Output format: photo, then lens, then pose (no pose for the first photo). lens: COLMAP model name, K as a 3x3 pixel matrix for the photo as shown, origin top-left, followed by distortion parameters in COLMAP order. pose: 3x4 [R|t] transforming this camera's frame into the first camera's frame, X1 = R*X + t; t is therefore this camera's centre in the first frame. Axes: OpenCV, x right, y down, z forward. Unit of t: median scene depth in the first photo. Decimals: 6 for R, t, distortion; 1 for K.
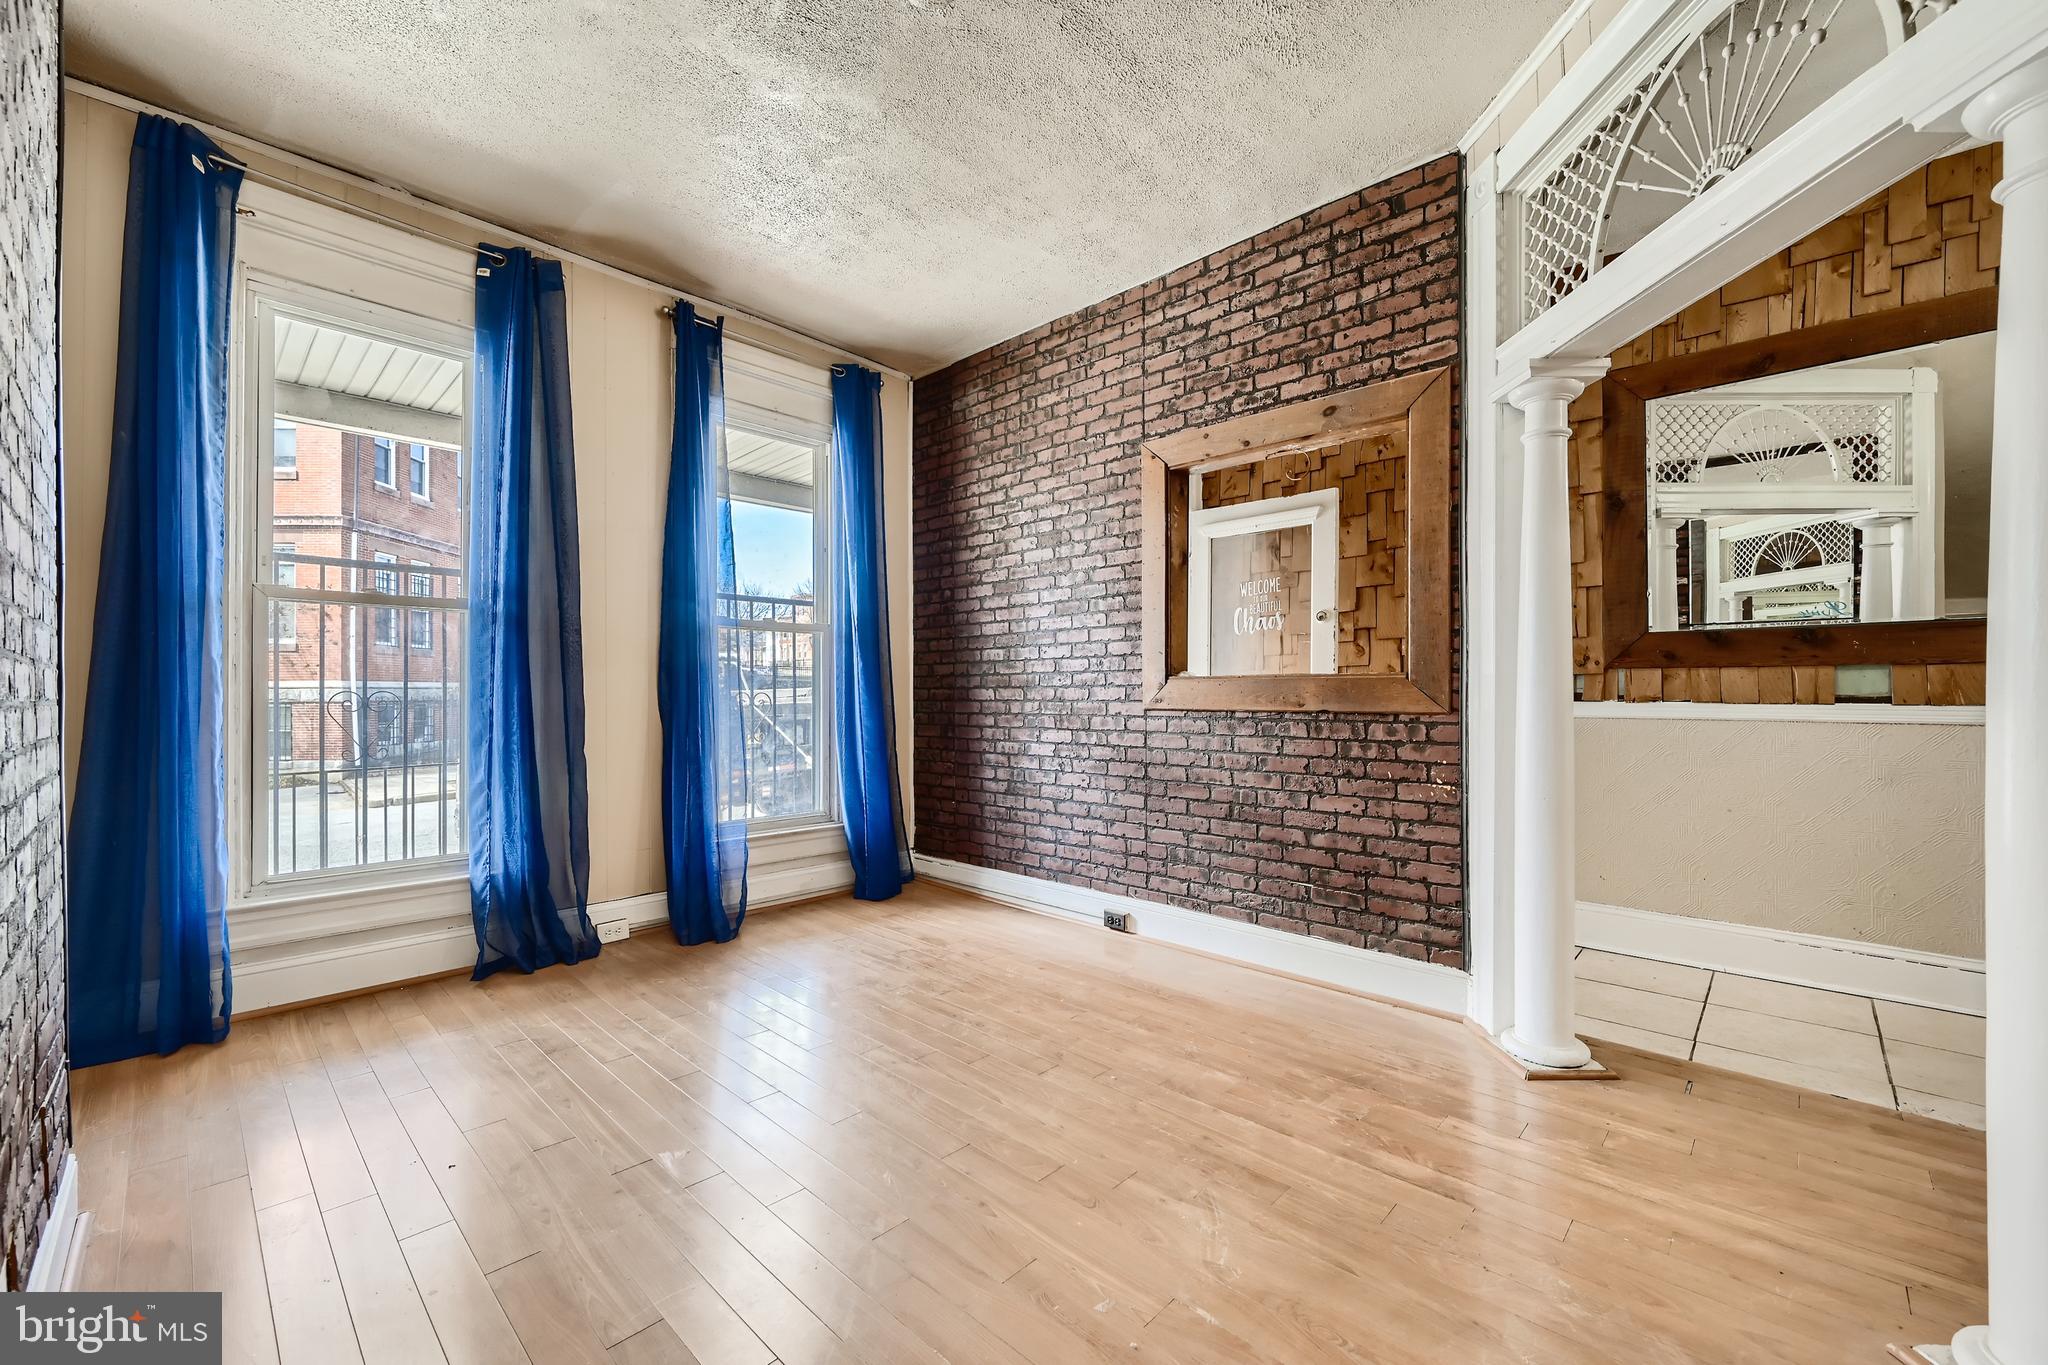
lens RADIAL K [[817.8, 0, 1021.4], [0, 817.8, 689.0], [0, 0, 1]] dist [0.000486, 0.000393]
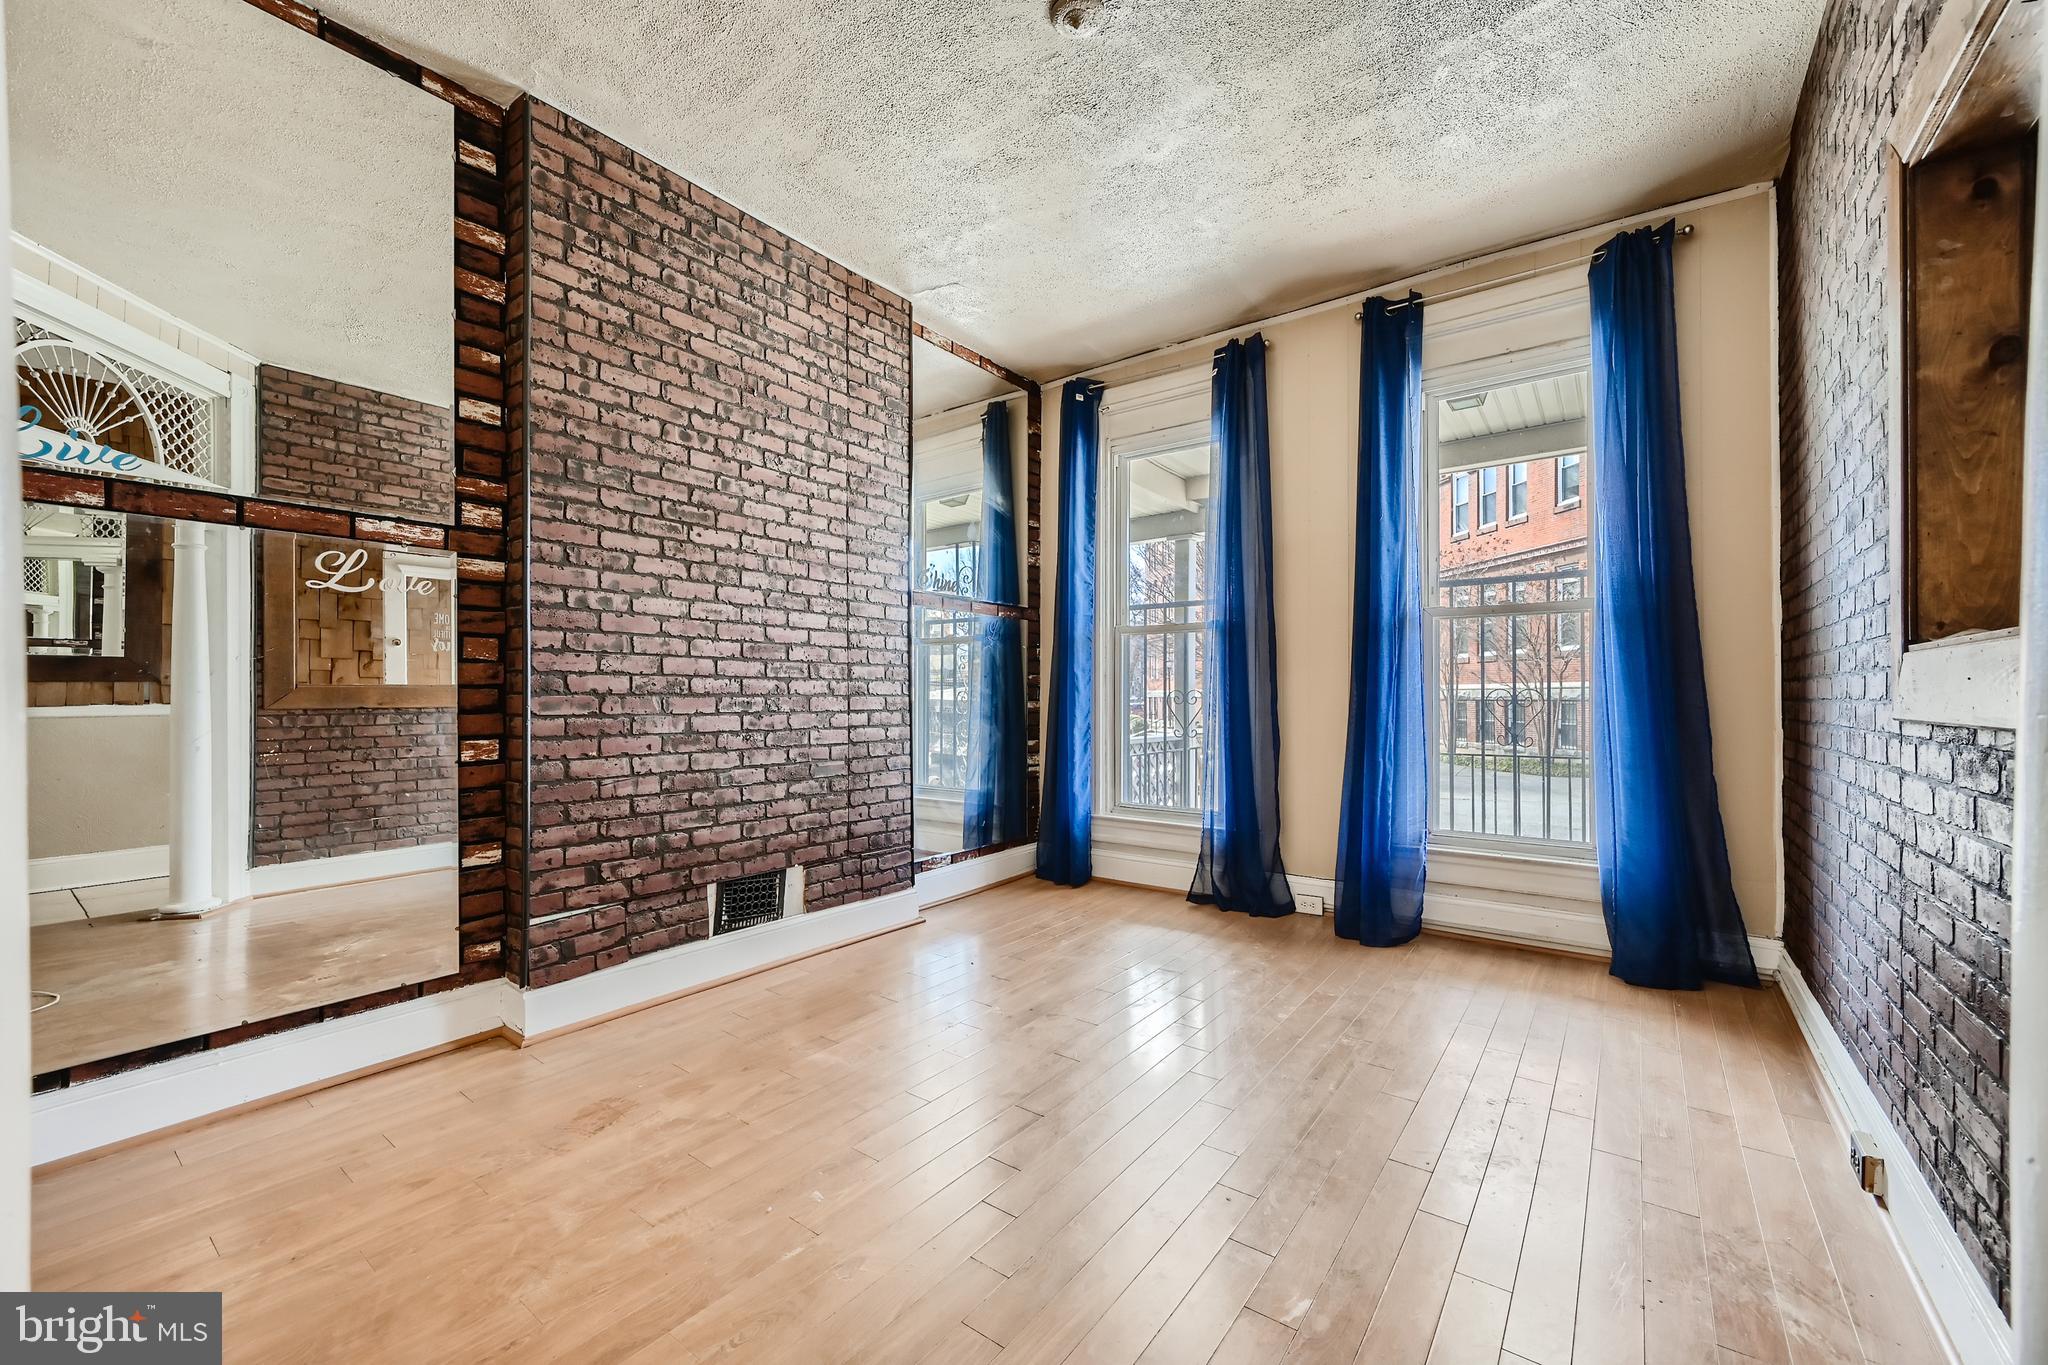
lens RADIAL K [[817.8, 0, 1026.9], [0, 817.8, 690.3], [0, 0, 1]] dist [0.000486, 0.000393]
pose [[0.123774, -0.006602, -0.992288, 0.573625], [0.007479, 0.999956, -0.005720, 0.008745], [0.992282, -0.006714, 0.123818, 0.498875]]
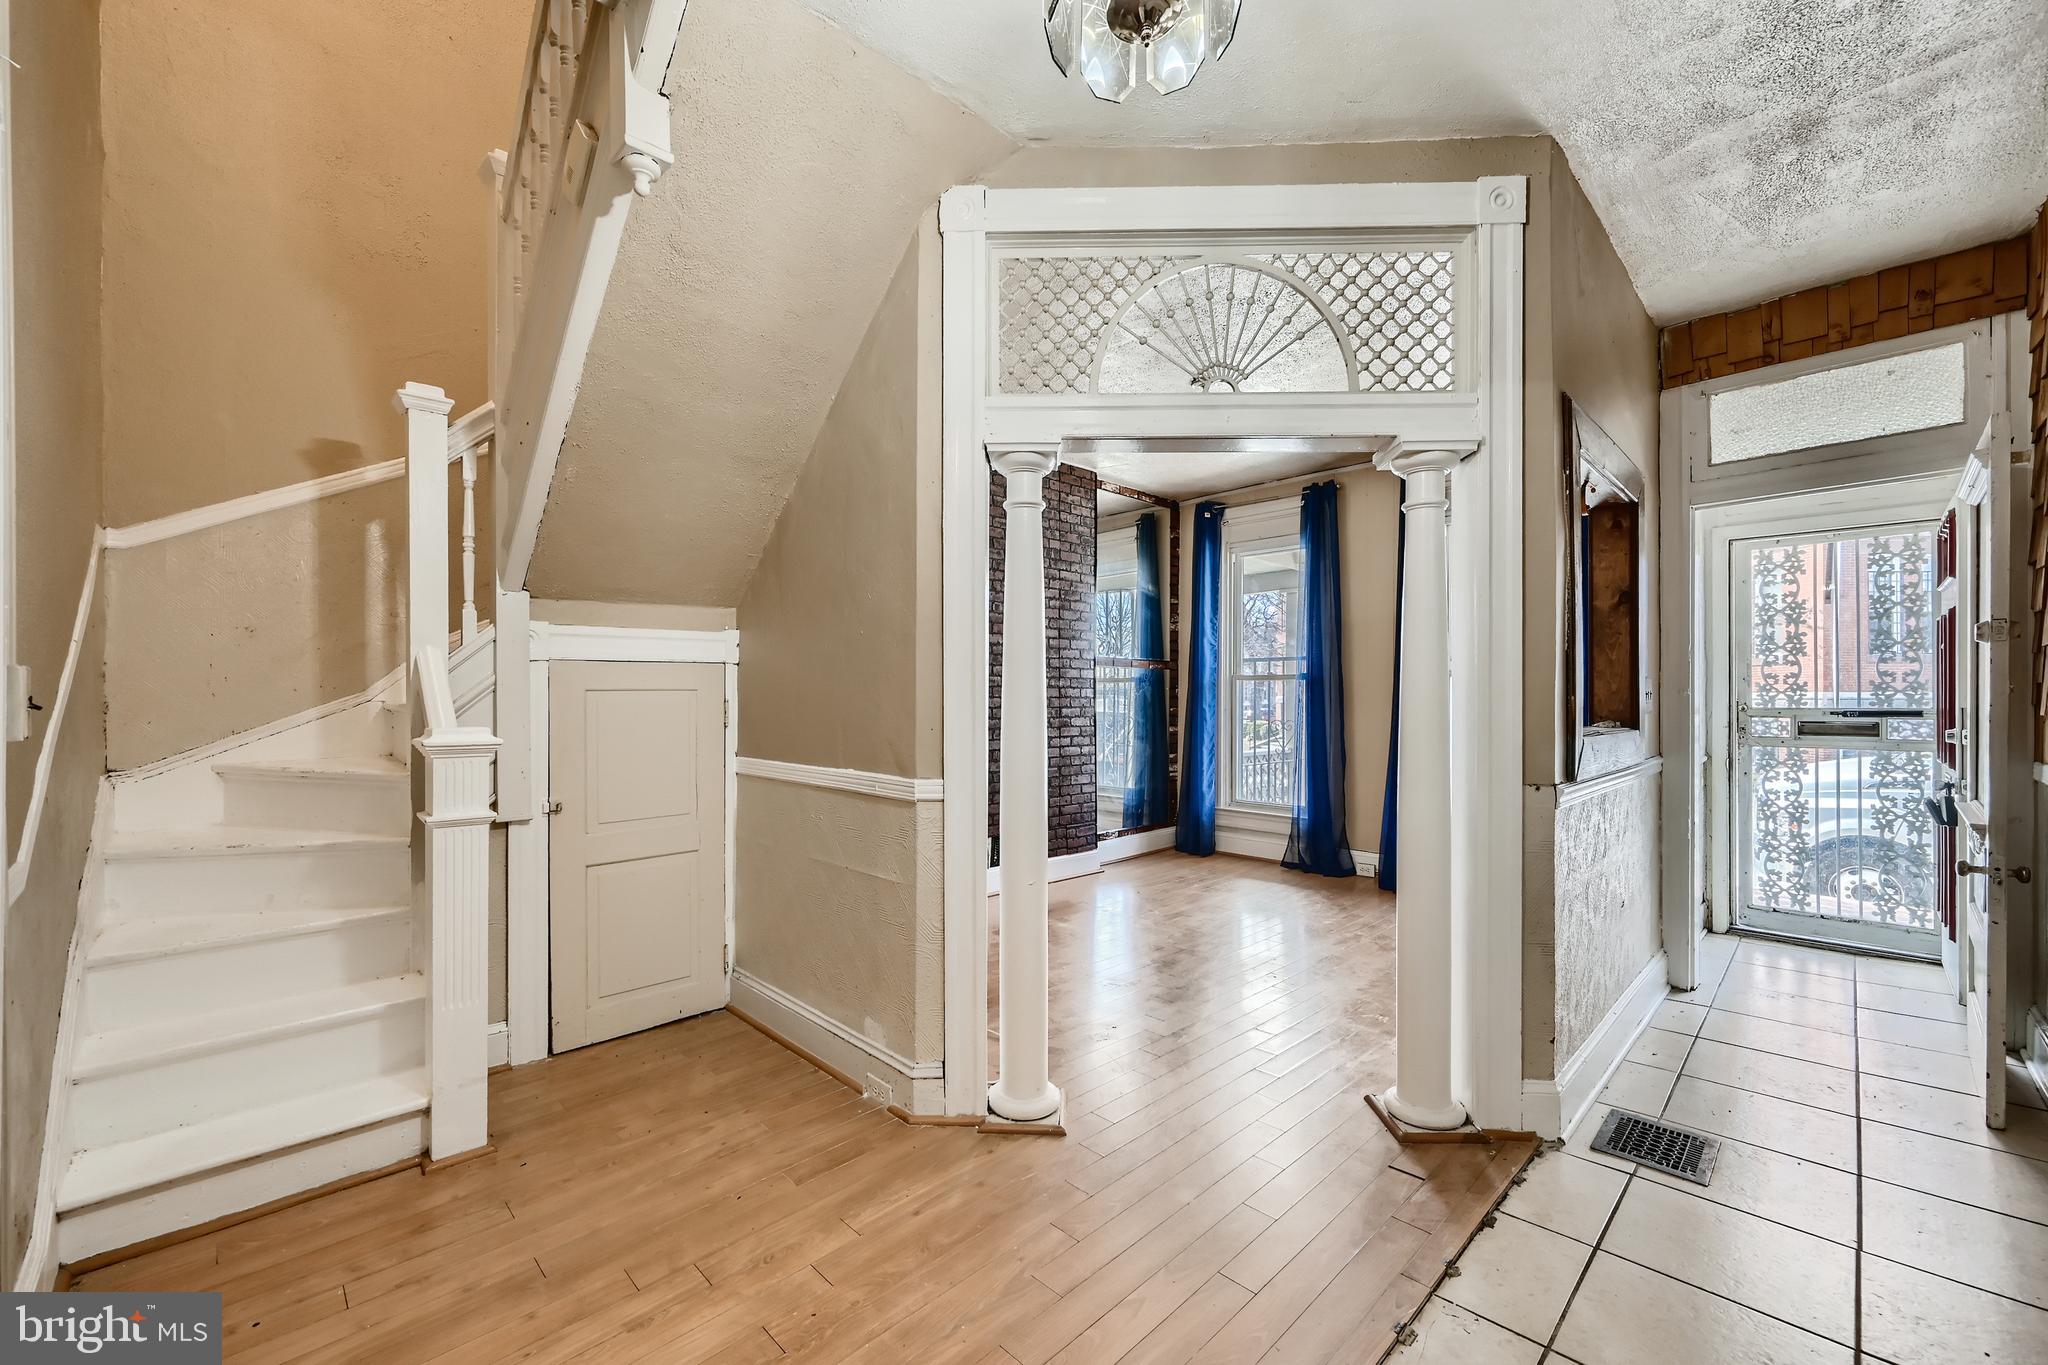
lens RADIAL K [[817.8, 0, 1027.8], [0, 817.8, 697.7], [0, 0, 1]] dist [0.000486, 0.000393]
pose [[-0.029809, -0.001615, -0.999554, 1.192759], [0.004326, 0.999989, -0.001745, -0.049732], [0.999546, -0.004376, -0.029802, 0.386899]]
